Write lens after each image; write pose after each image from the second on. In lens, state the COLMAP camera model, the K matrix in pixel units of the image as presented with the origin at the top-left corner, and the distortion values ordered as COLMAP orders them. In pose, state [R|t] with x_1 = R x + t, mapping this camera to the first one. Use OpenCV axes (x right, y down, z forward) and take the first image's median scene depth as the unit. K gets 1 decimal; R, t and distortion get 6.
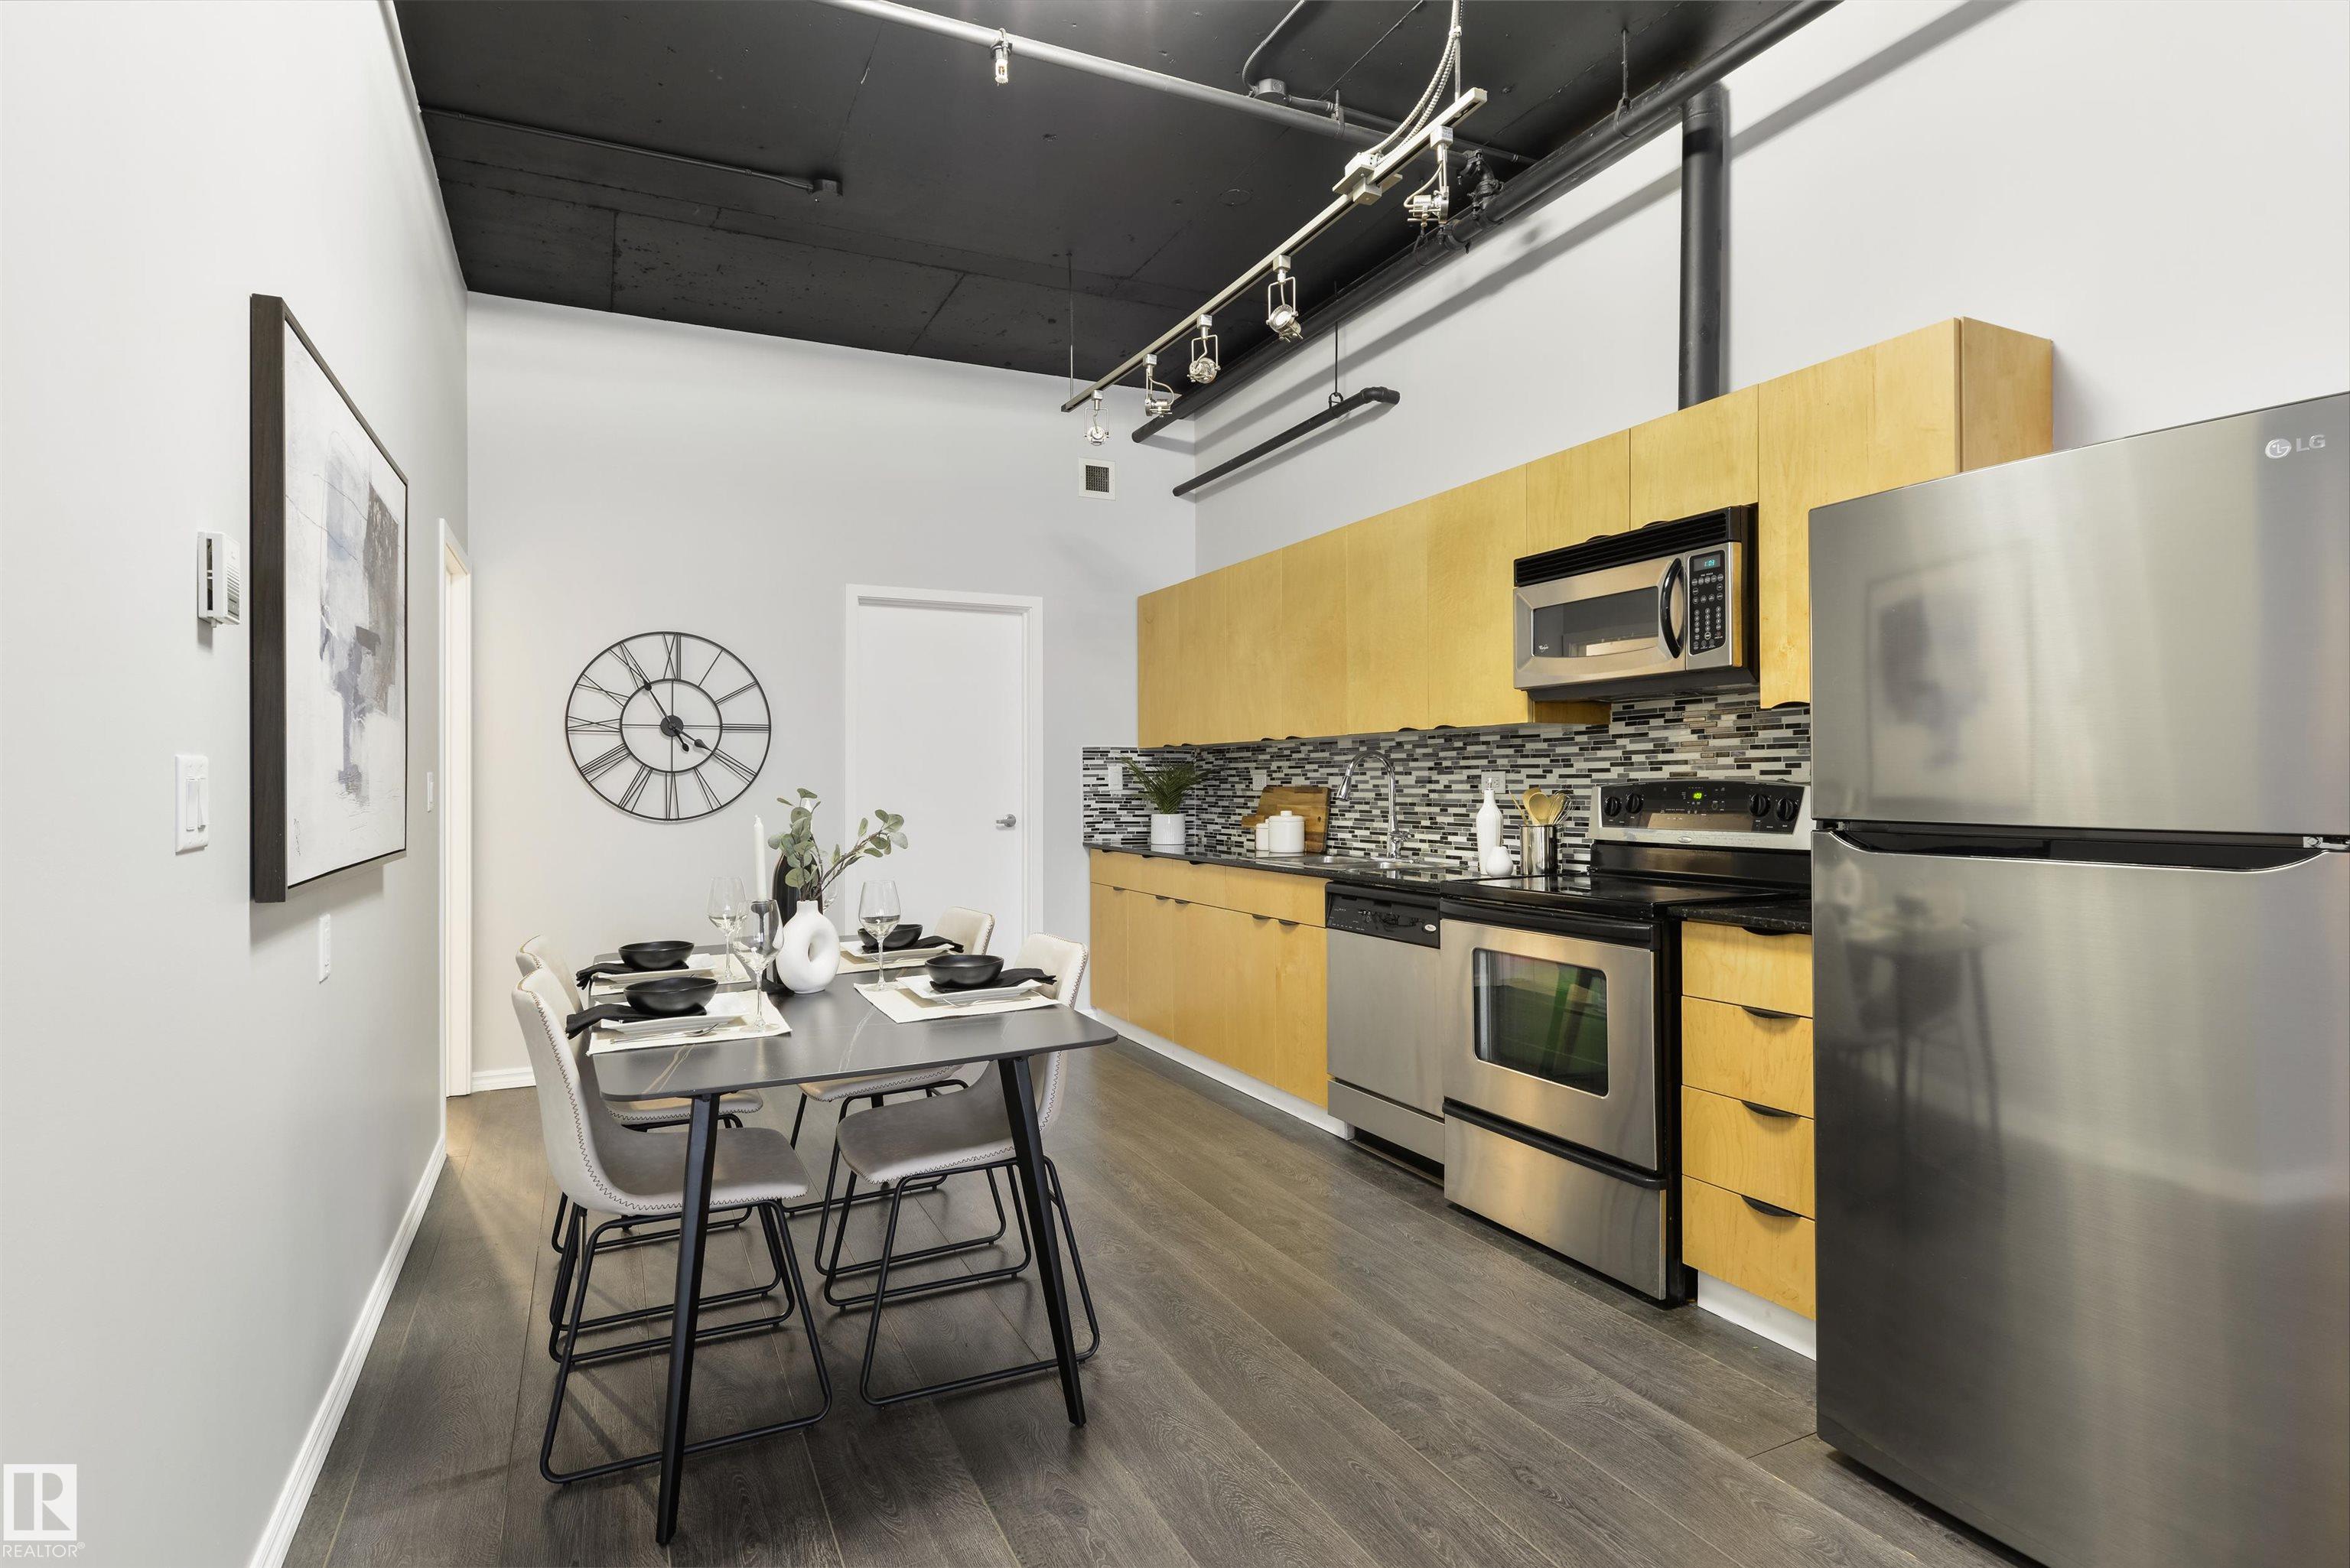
lens RADIAL K [[1223.4, 0, 1195.2], [0, 1223.4, 783.1], [0, 0, 1]] dist [-0.000685, -0.001391]
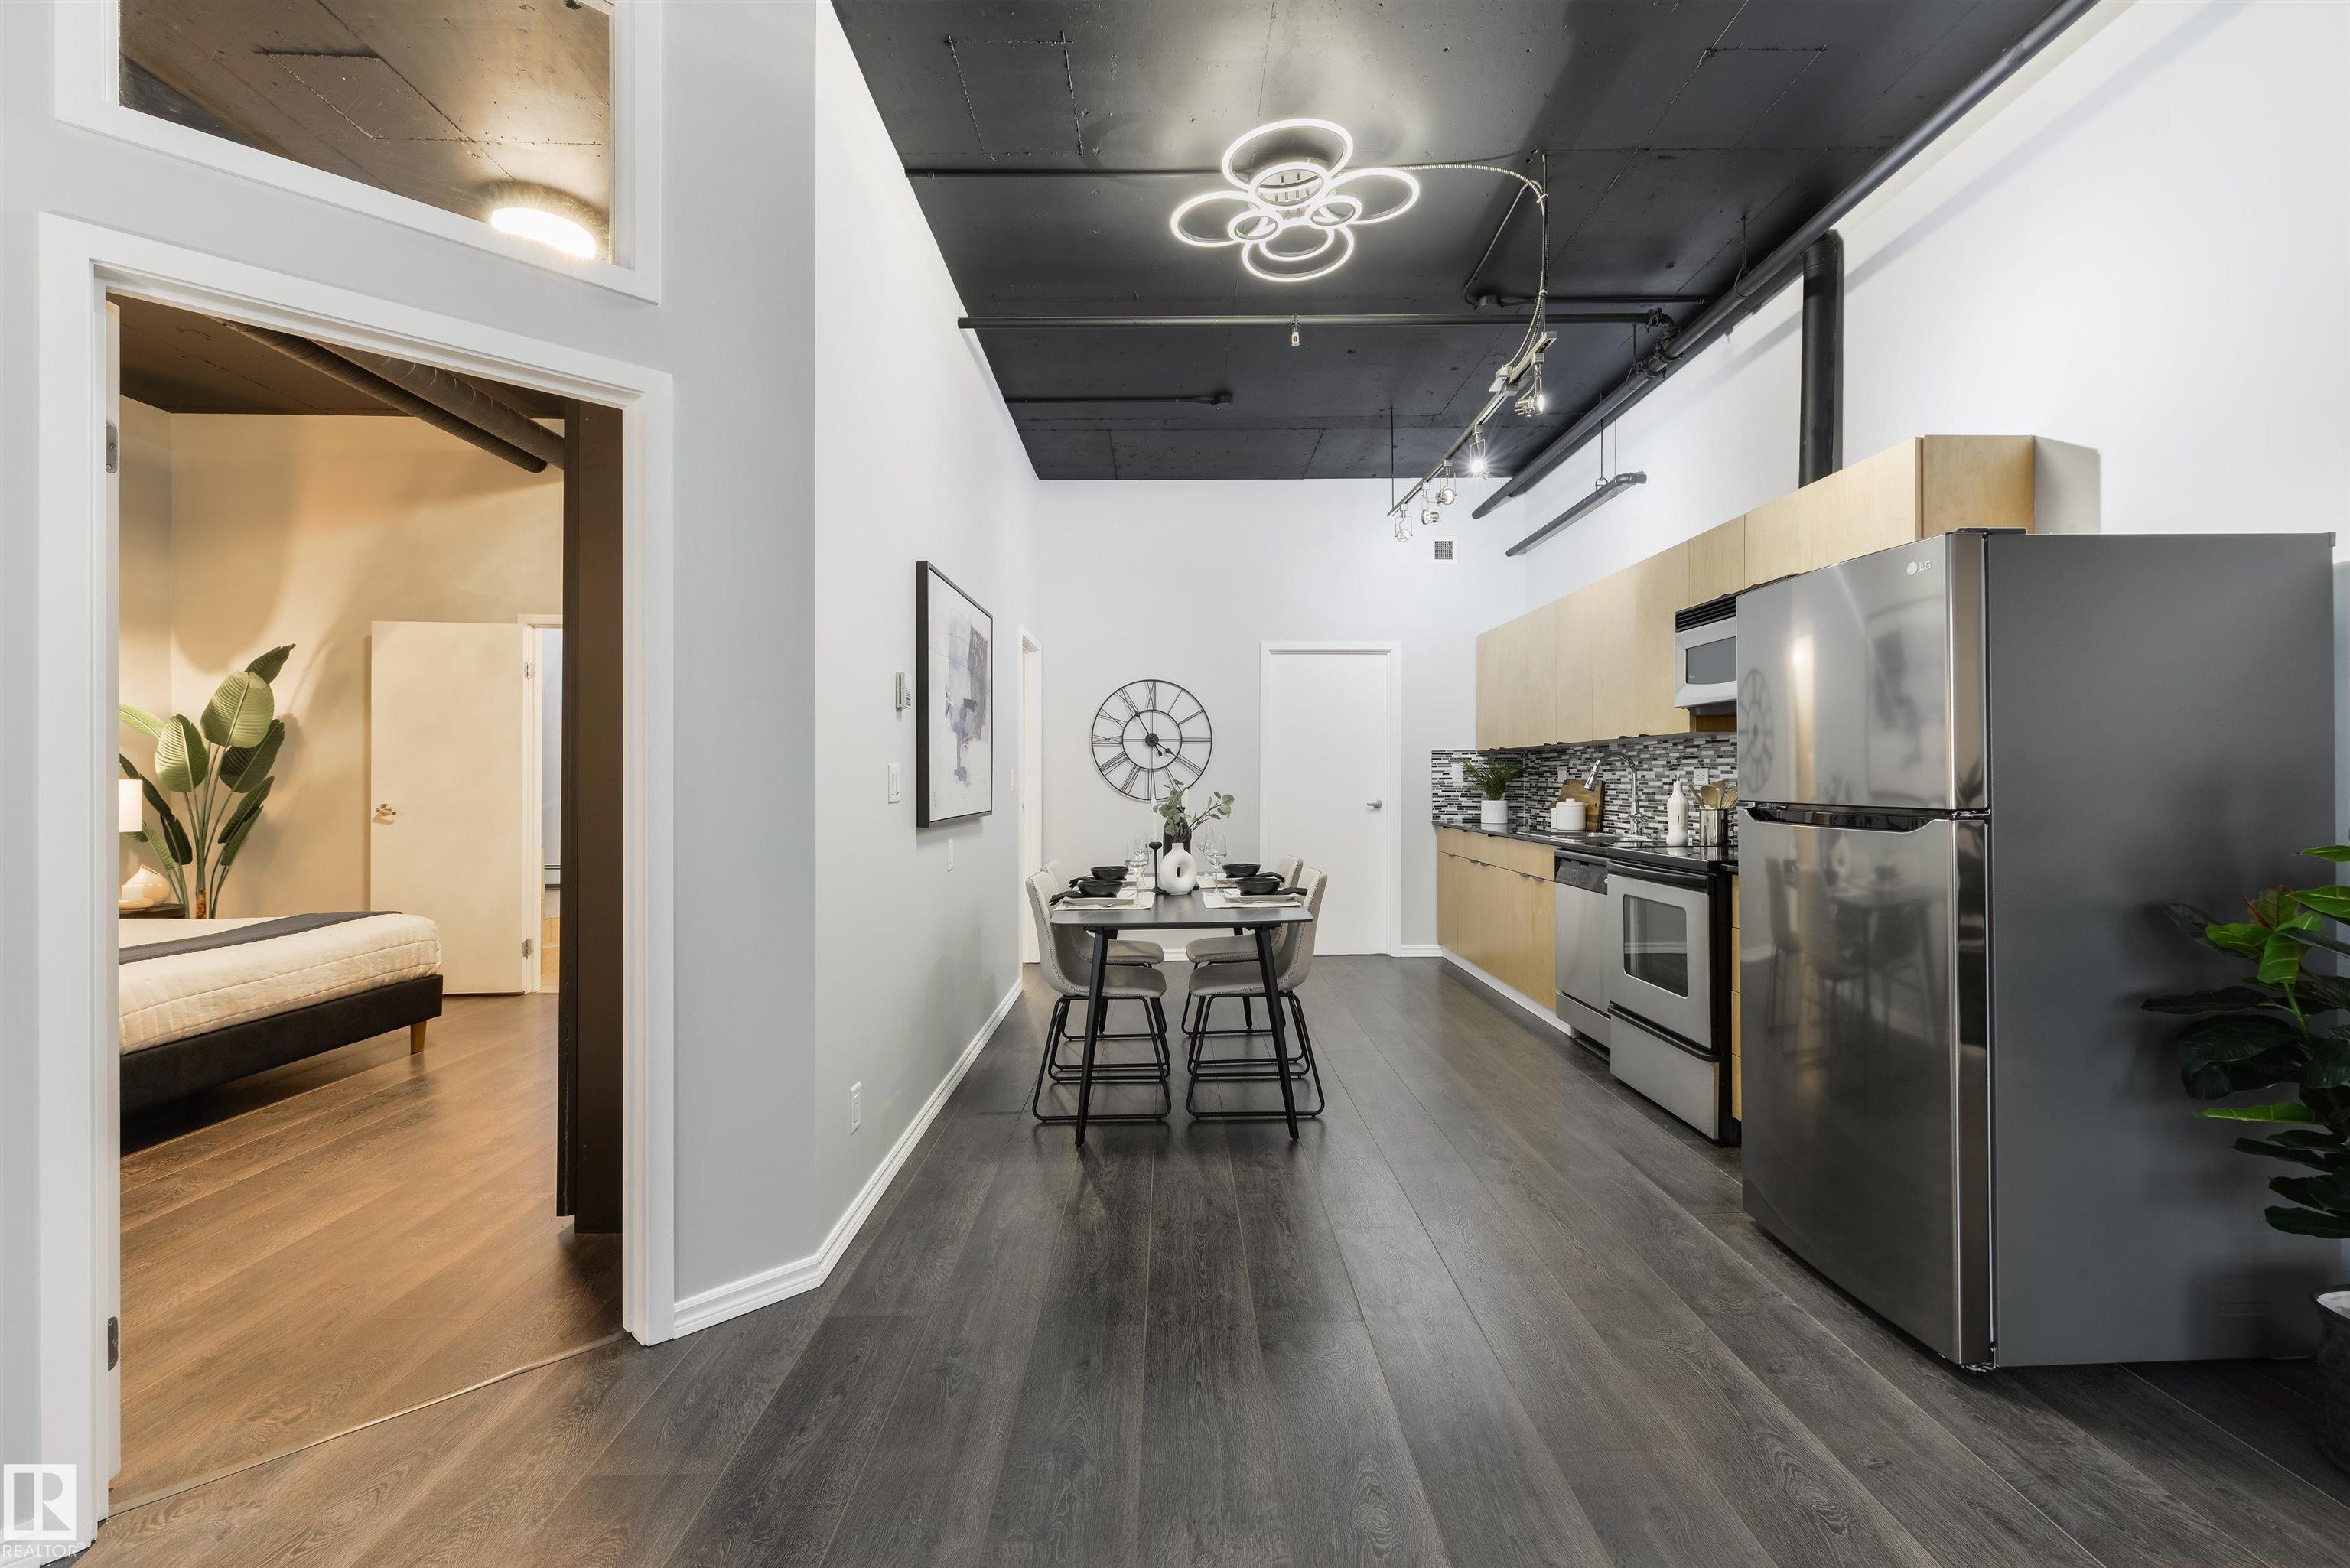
lens RADIAL K [[1061.9, 0, 1173.4], [0, 1061.9, 783.9], [0, 0, 1]] dist [-0.002045, -0.000642]
pose [[0.899925, 0.004690, -0.436019, 0.274359], [-0.002121, 0.999977, 0.006379, 0.001192], [0.436039, -0.004816, 0.899915, -0.301936]]
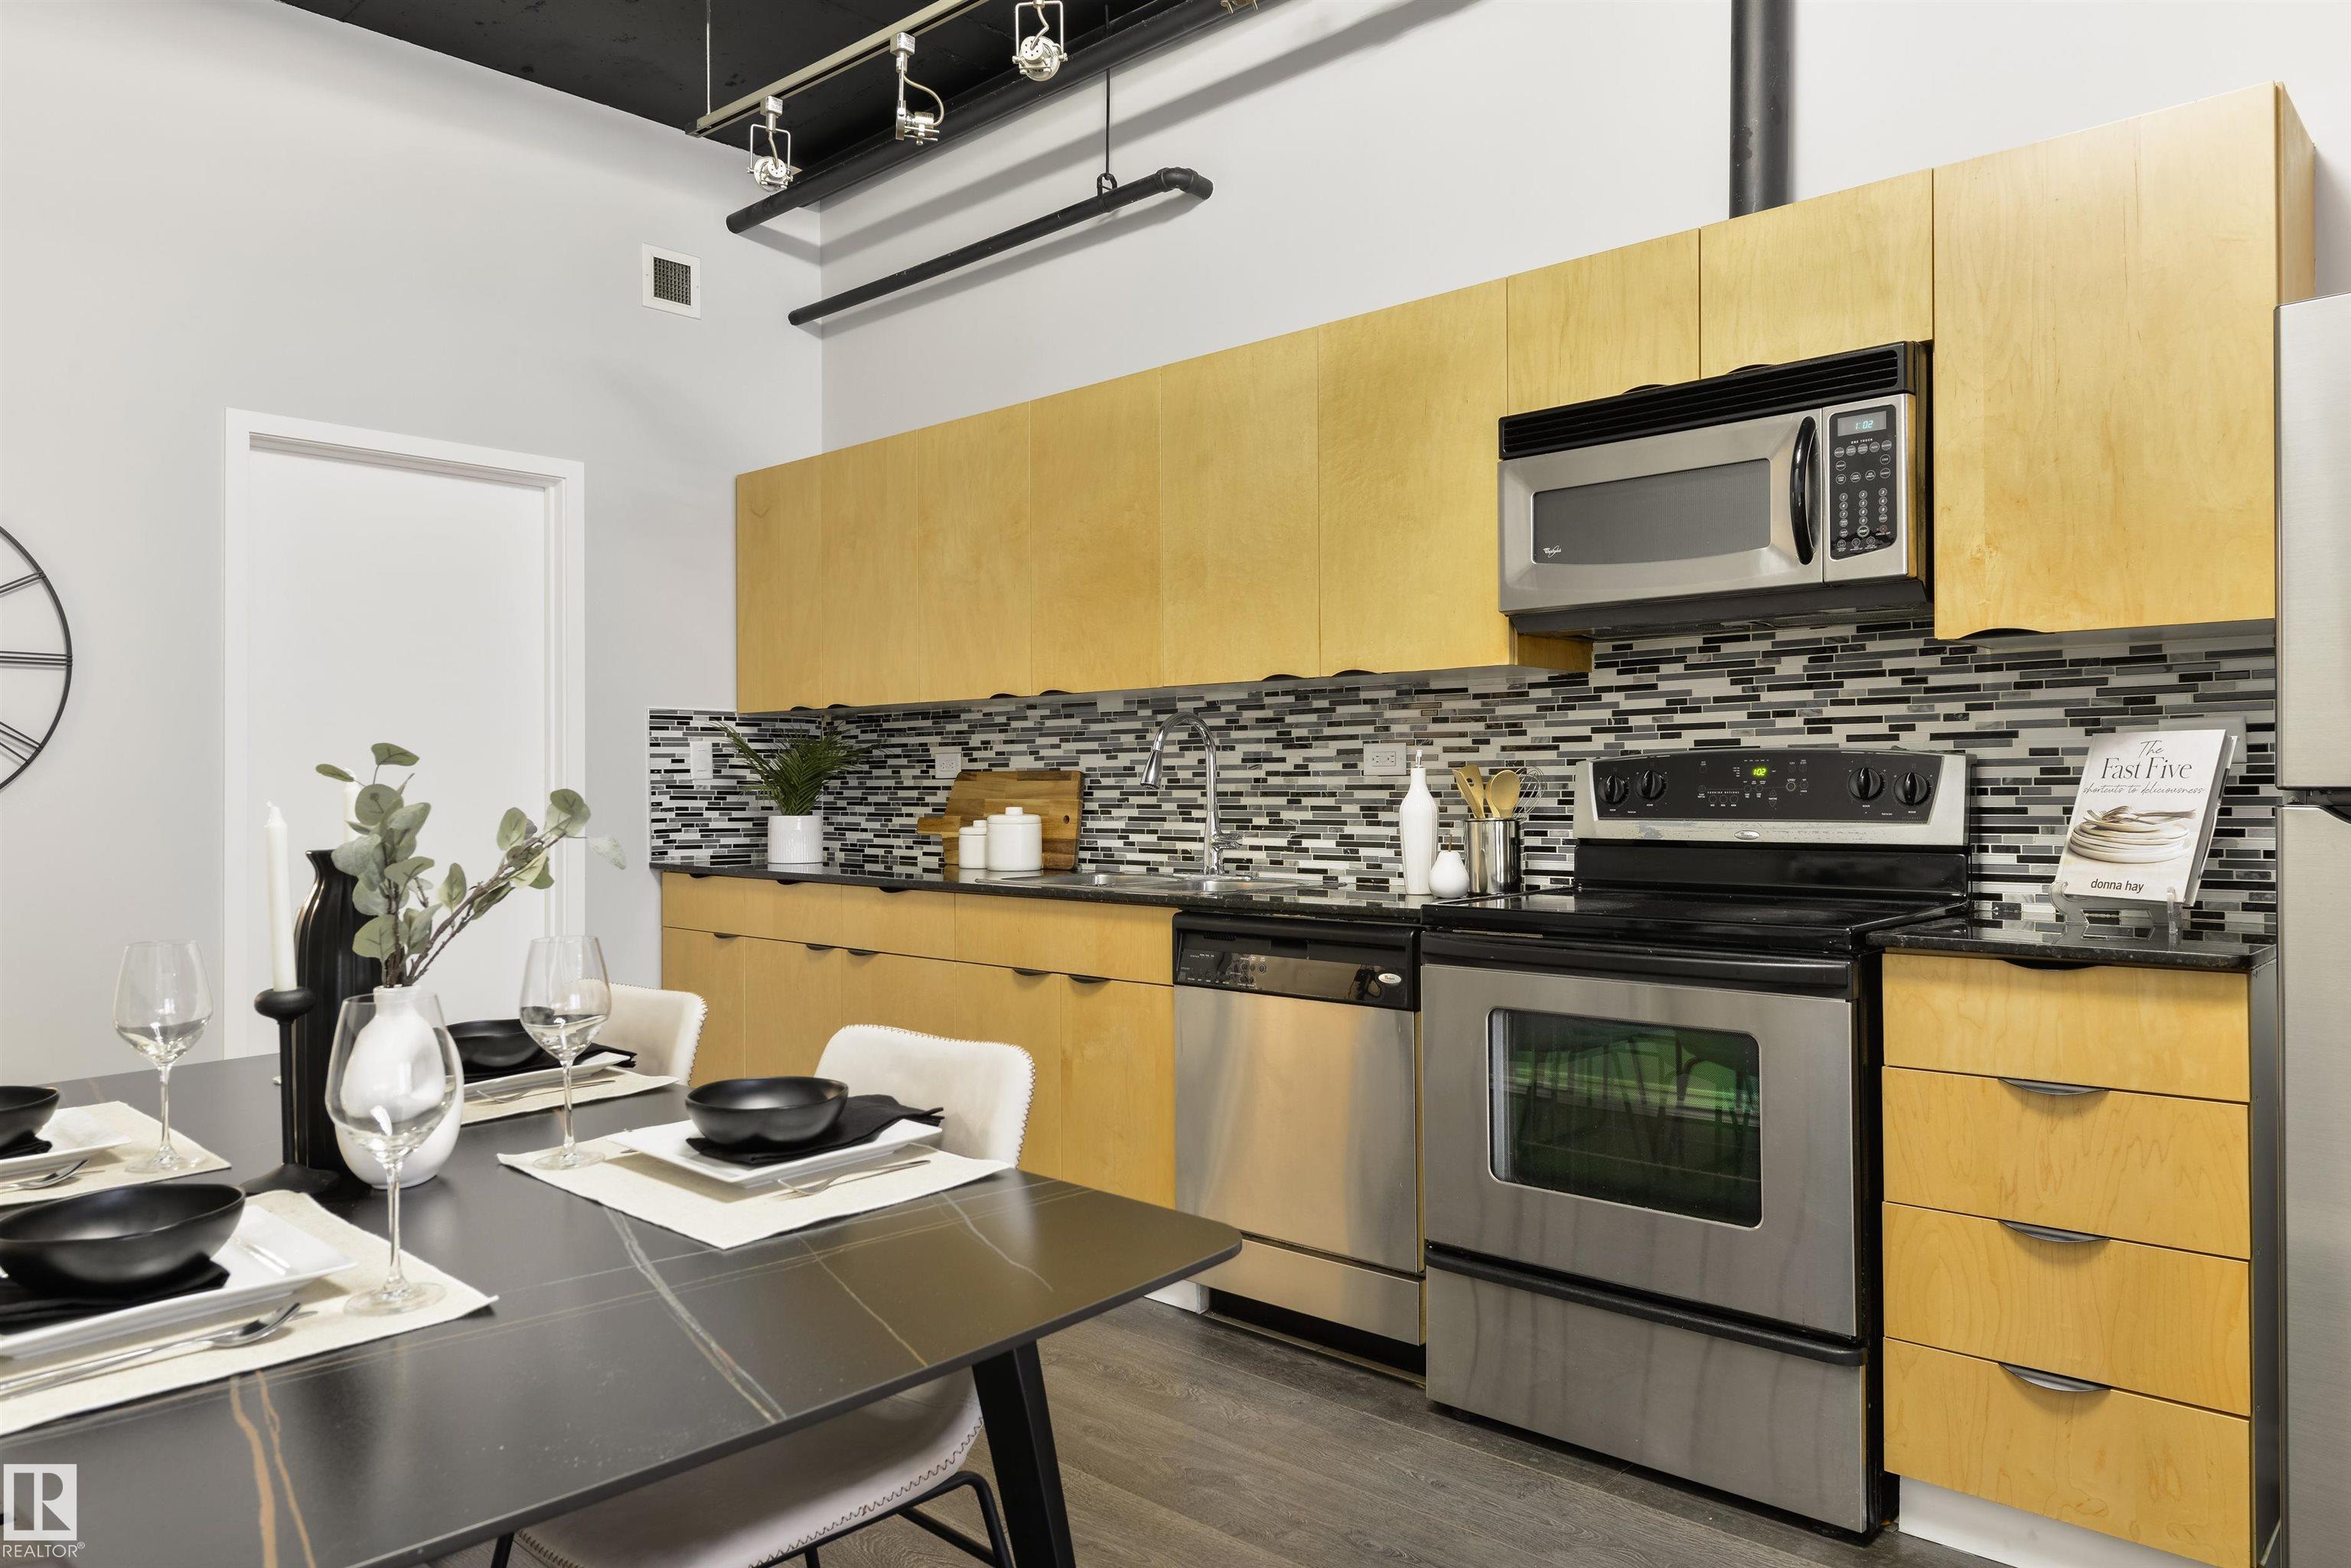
lens RADIAL K [[1553.3, 0, 1200.0], [0, 1553.3, 783.2], [0, 0, 1]] dist [0.000824, -0.001751]
pose [[0.932508, -0.001178, 0.361148, -0.195962], [0.001859, 0.999997, -0.001539, 0.016579], [-0.361145, 0.002107, 0.932507, 0.273643]]
